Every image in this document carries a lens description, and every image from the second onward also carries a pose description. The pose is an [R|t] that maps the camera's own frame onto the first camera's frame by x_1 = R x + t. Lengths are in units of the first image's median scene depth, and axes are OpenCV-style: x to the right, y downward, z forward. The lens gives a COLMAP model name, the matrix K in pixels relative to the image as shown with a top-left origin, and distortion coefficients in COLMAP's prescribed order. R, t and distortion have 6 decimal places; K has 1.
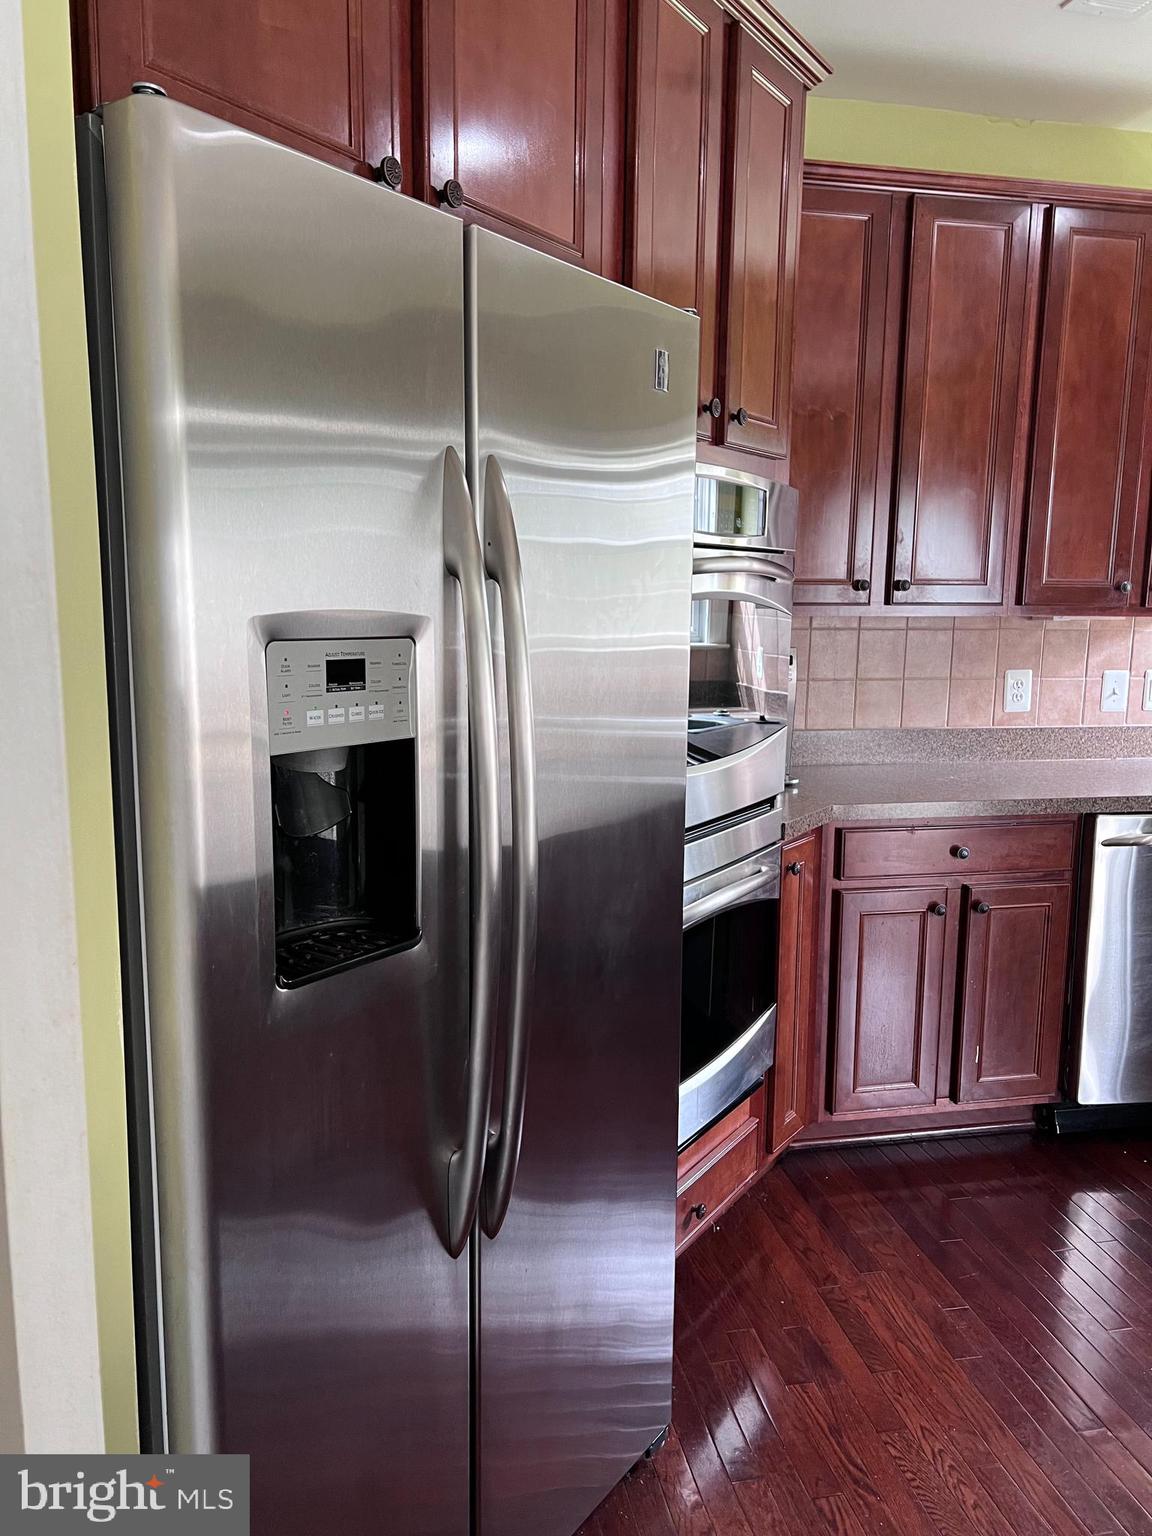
lens RADIAL K [[1154.0, 0, 567.9], [0, 1154.0, 777.0], [0, 0, 1]] dist [0.100105, -0.172065]
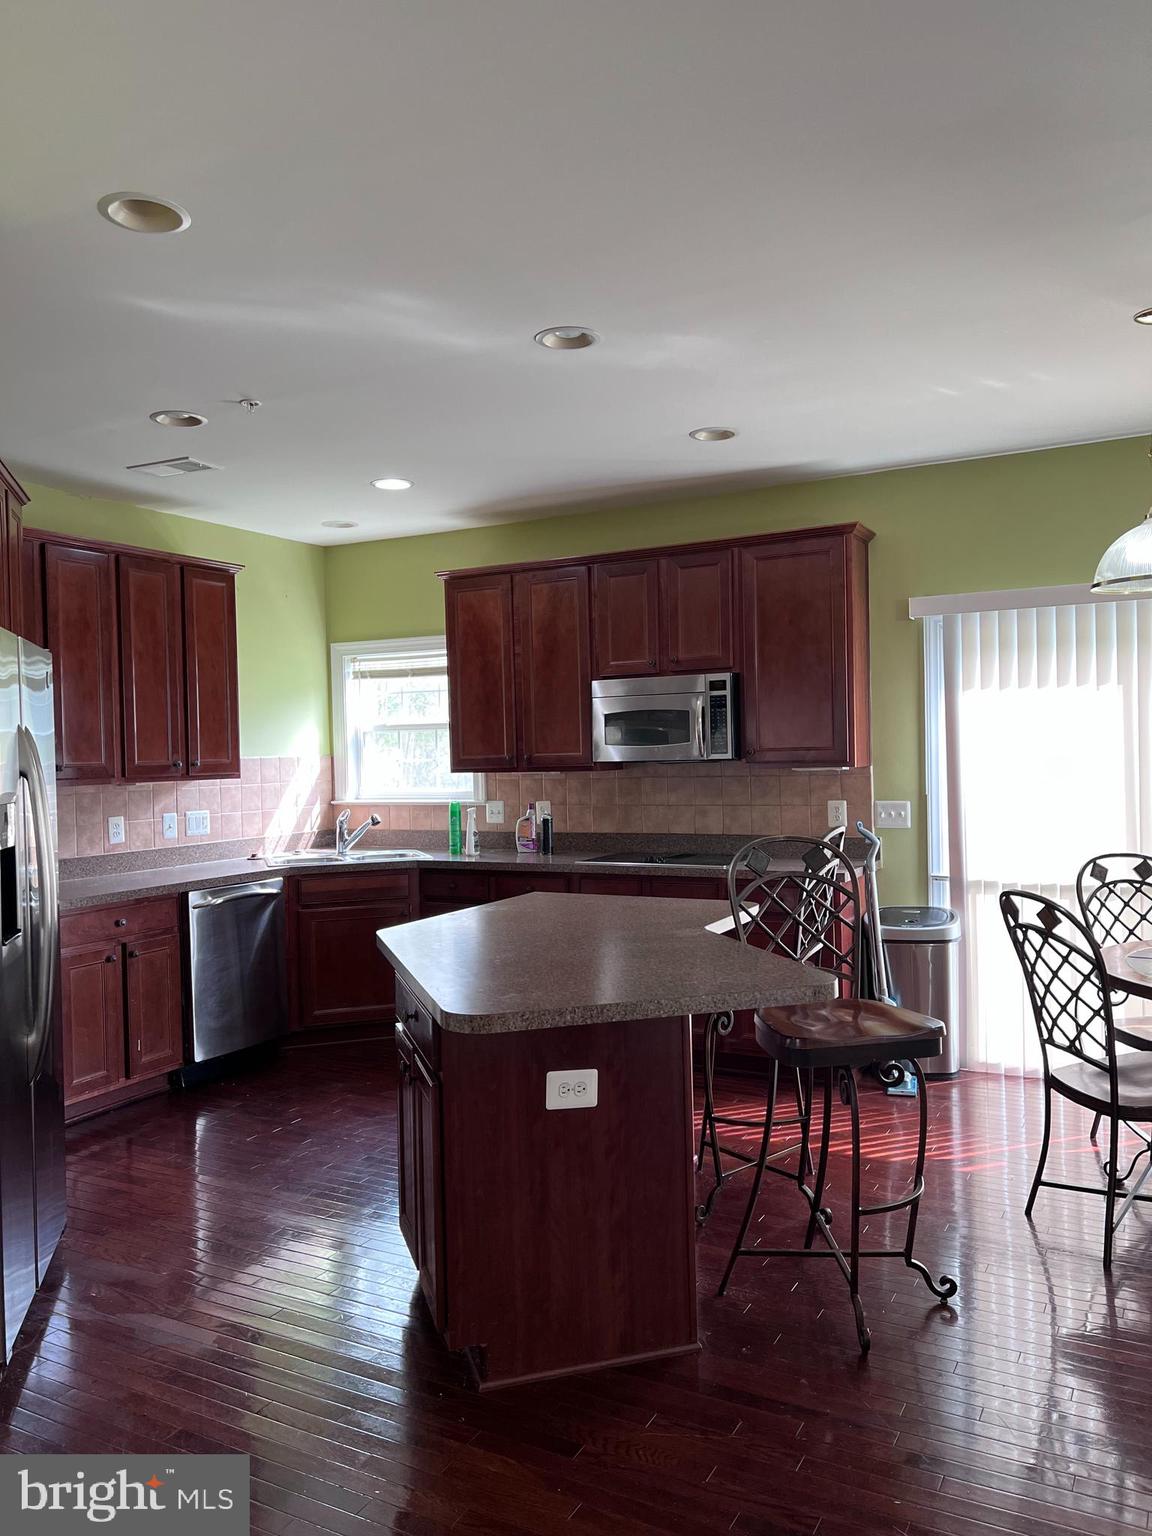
lens RADIAL K [[1154.0, 0, 567.9], [0, 1154.0, 777.0], [0, 0, 1]] dist [0.100105, -0.172065]
pose [[0.645805, -0.045323, 0.762156, -0.480892], [0.148250, 0.986682, -0.066943, 0.059457], [-0.748972, 0.156222, 0.643923, -0.560524]]
